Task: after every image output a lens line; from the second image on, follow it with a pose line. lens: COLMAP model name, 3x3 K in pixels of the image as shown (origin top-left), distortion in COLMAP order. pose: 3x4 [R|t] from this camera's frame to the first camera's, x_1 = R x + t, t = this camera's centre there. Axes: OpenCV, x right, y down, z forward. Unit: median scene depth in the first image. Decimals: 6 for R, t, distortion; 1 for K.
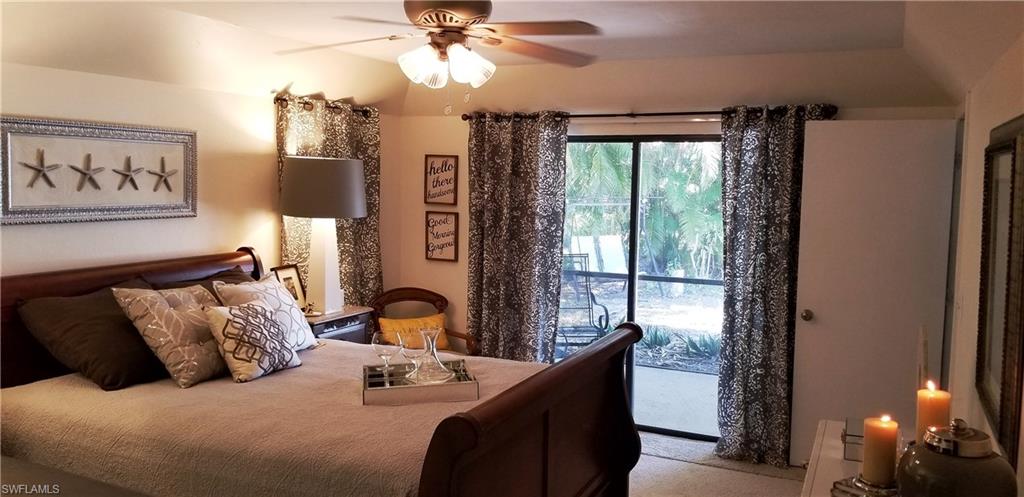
lens RADIAL K [[784.8, 0, 512.2], [0, 784.8, 215.3], [0, 0, 1]] dist [0.000833, 0.000875]
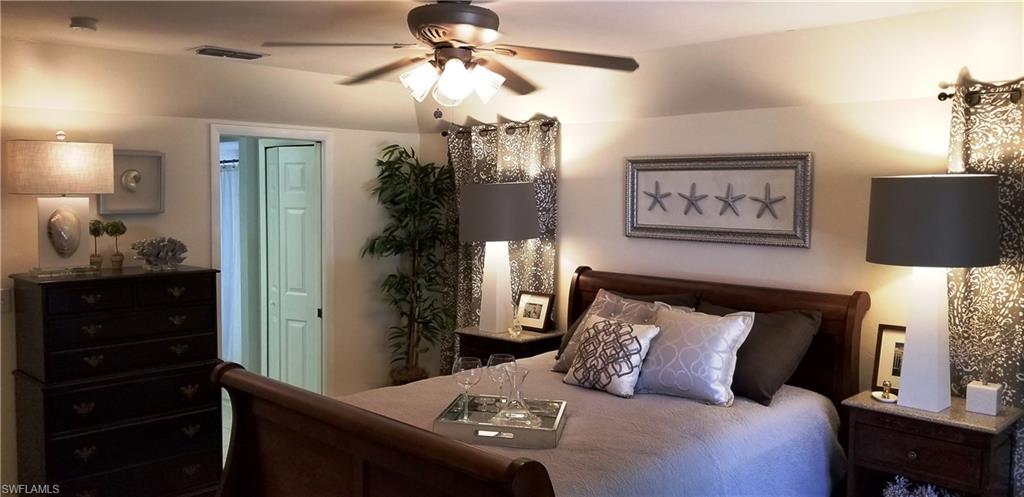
lens RADIAL K [[786.4, 0, 512.0], [0, 786.4, 248.5], [0, 0, 1]] dist [-0.000716, -0.001113]
pose [[-0.319088, 0.046122, -0.946602, 0.653072], [-0.060490, 0.995787, 0.068909, -0.045860], [0.945793, 0.079248, -0.314953, 1.119855]]
